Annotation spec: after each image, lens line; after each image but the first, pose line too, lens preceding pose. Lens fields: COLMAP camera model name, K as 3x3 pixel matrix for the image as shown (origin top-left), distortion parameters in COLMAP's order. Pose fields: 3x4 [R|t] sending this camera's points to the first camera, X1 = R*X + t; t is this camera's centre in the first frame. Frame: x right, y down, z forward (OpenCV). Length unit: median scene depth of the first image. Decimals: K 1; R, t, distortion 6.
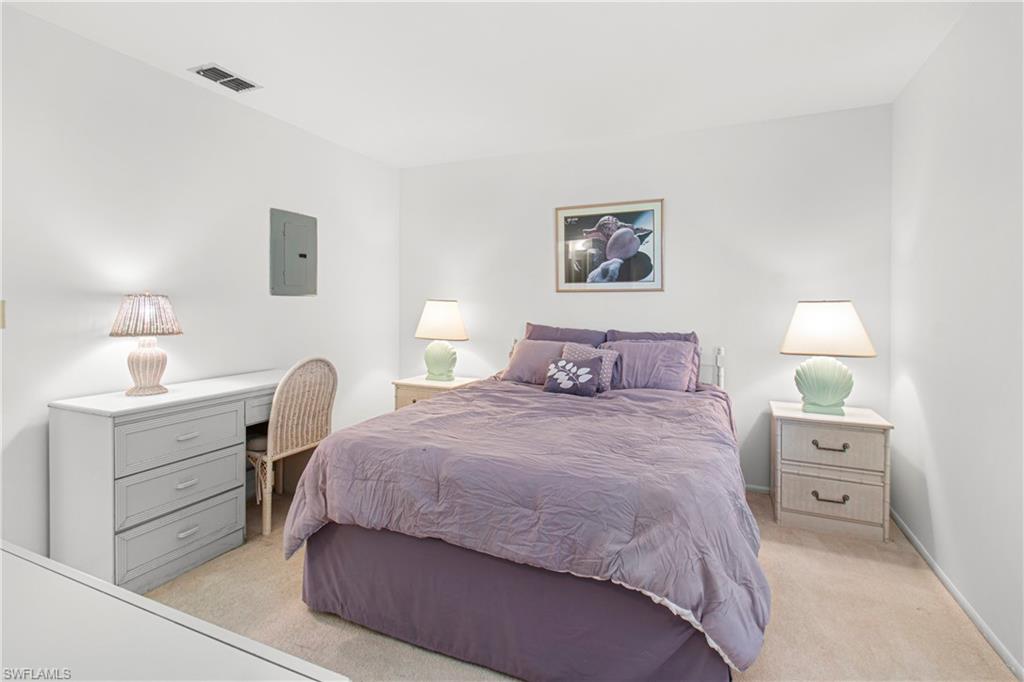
lens RADIAL K [[478.2, 0, 506.2], [0, 478.2, 341.8], [0, 0, 1]] dist [-0.002189, -0.000231]
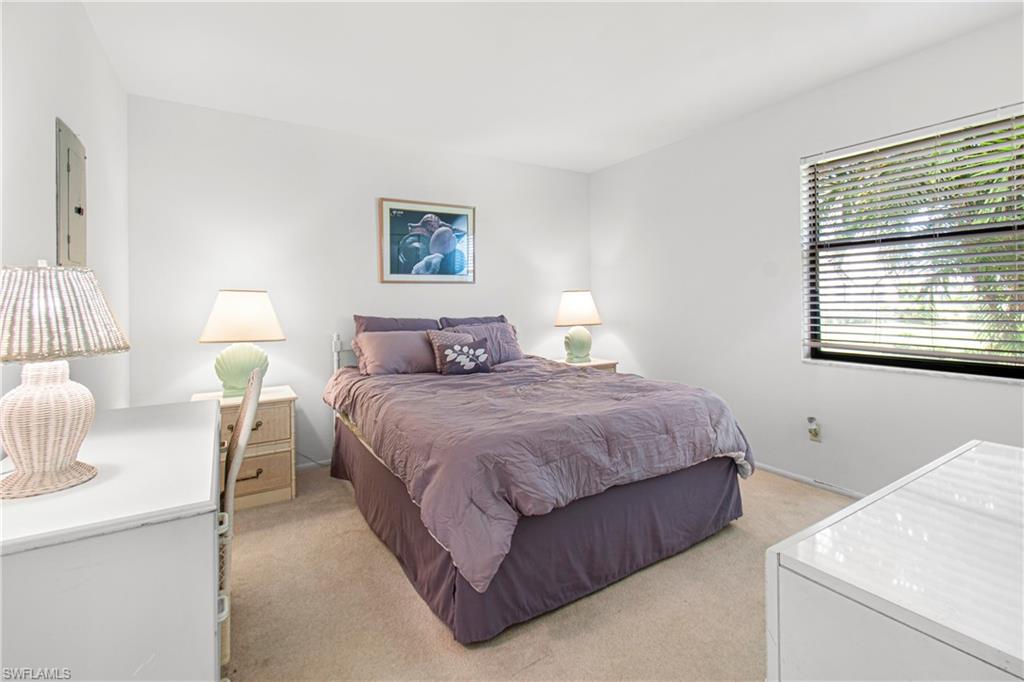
lens RADIAL K [[458.1, 0, 508.6], [0, 458.1, 335.3], [0, 0, 1]] dist [0.004581, -0.000310]
pose [[0.572532, -0.076087, 0.816344, -0.580426], [0.076917, 0.996278, 0.038913, -0.012937], [-0.816266, 0.040512, 0.576253, 0.262781]]
